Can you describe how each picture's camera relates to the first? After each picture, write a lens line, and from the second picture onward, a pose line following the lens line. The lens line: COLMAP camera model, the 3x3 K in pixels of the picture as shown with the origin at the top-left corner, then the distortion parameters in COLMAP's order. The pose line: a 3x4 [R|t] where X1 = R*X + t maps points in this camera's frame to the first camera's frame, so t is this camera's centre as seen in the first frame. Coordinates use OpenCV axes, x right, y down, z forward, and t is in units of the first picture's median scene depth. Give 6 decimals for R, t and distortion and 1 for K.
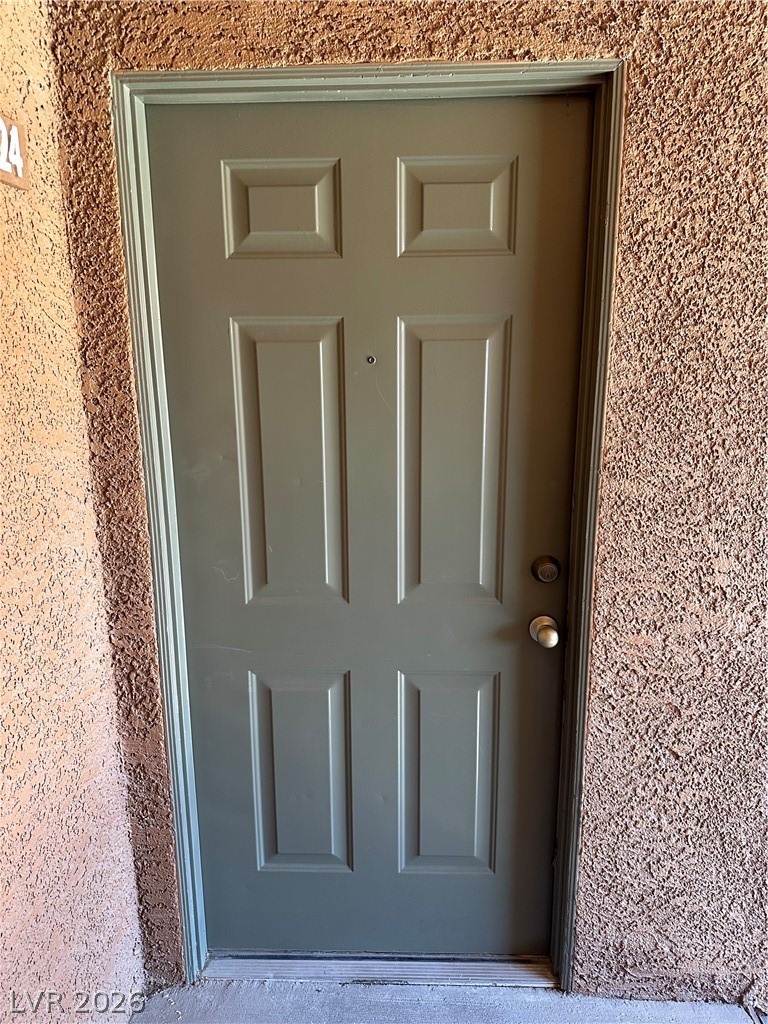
lens RADIAL K [[712.8, 0, 384.0], [0, 712.8, 512.0], [0, 0, 1]] dist [-0.004115, 0.003491]
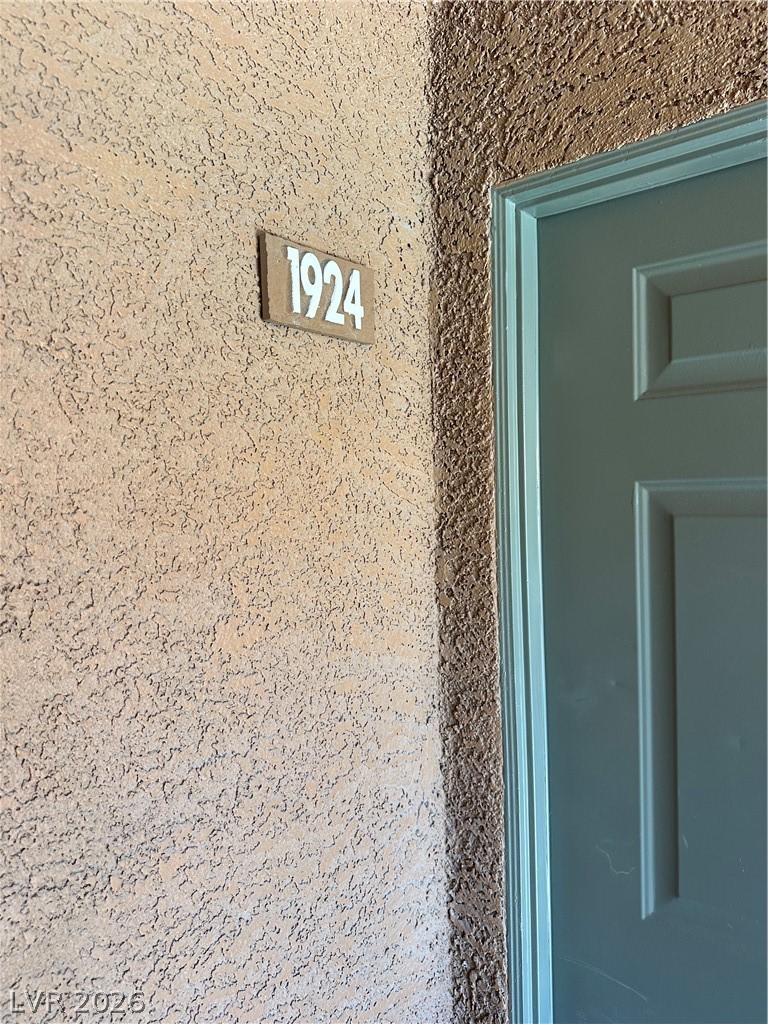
lens RADIAL K [[742.8, 0, 383.7], [0, 742.8, 523.6], [0, 0, 1]] dist [0.124361, -0.219903]
pose [[0.808160, 0.005934, -0.588933, 0.016178], [-0.115677, 0.982072, -0.148842, -0.104251], [0.577491, 0.188415, 0.794358, 0.311004]]
